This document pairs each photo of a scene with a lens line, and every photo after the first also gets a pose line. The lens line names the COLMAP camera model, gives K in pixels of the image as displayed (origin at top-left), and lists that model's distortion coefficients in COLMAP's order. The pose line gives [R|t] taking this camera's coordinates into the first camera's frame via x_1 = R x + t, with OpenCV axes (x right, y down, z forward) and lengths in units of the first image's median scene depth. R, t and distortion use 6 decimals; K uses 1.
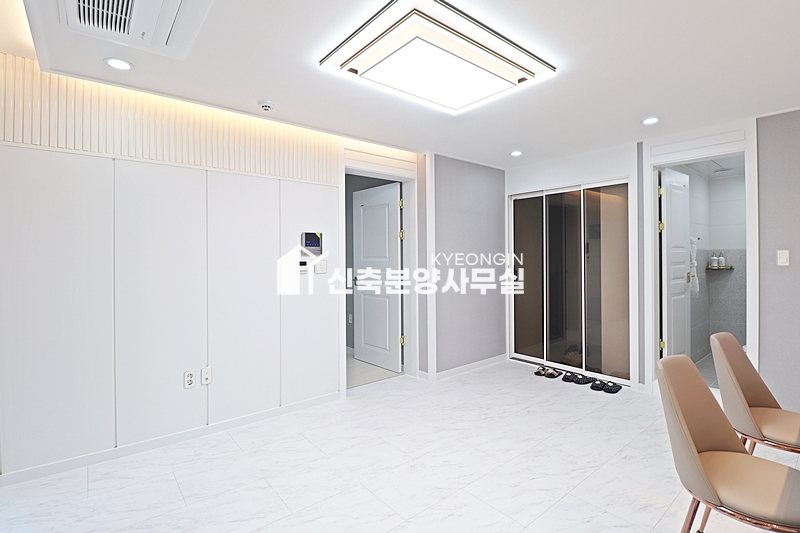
lens RADIAL K [[375.8, 0, 404.3], [0, 375.8, 264.1], [0, 0, 1]] dist [0.003440, -0.000522]
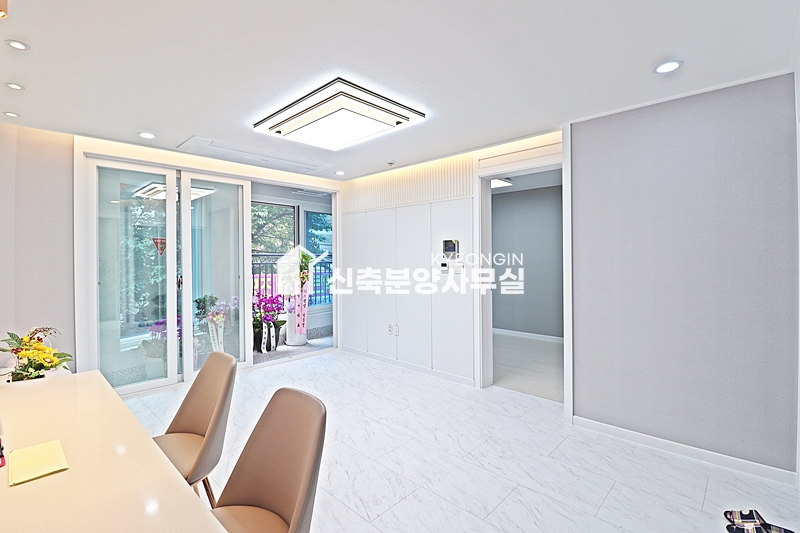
lens RADIAL K [[375.8, 0, 405.3], [0, 375.8, 262.0], [0, 0, 1]] dist [0.003440, -0.000522]
pose [[0.107081, 0.008801, -0.994211, 1.000039], [-0.002779, 0.999960, 0.008552, -0.022204], [0.994246, 0.001847, 0.107102, 0.744514]]
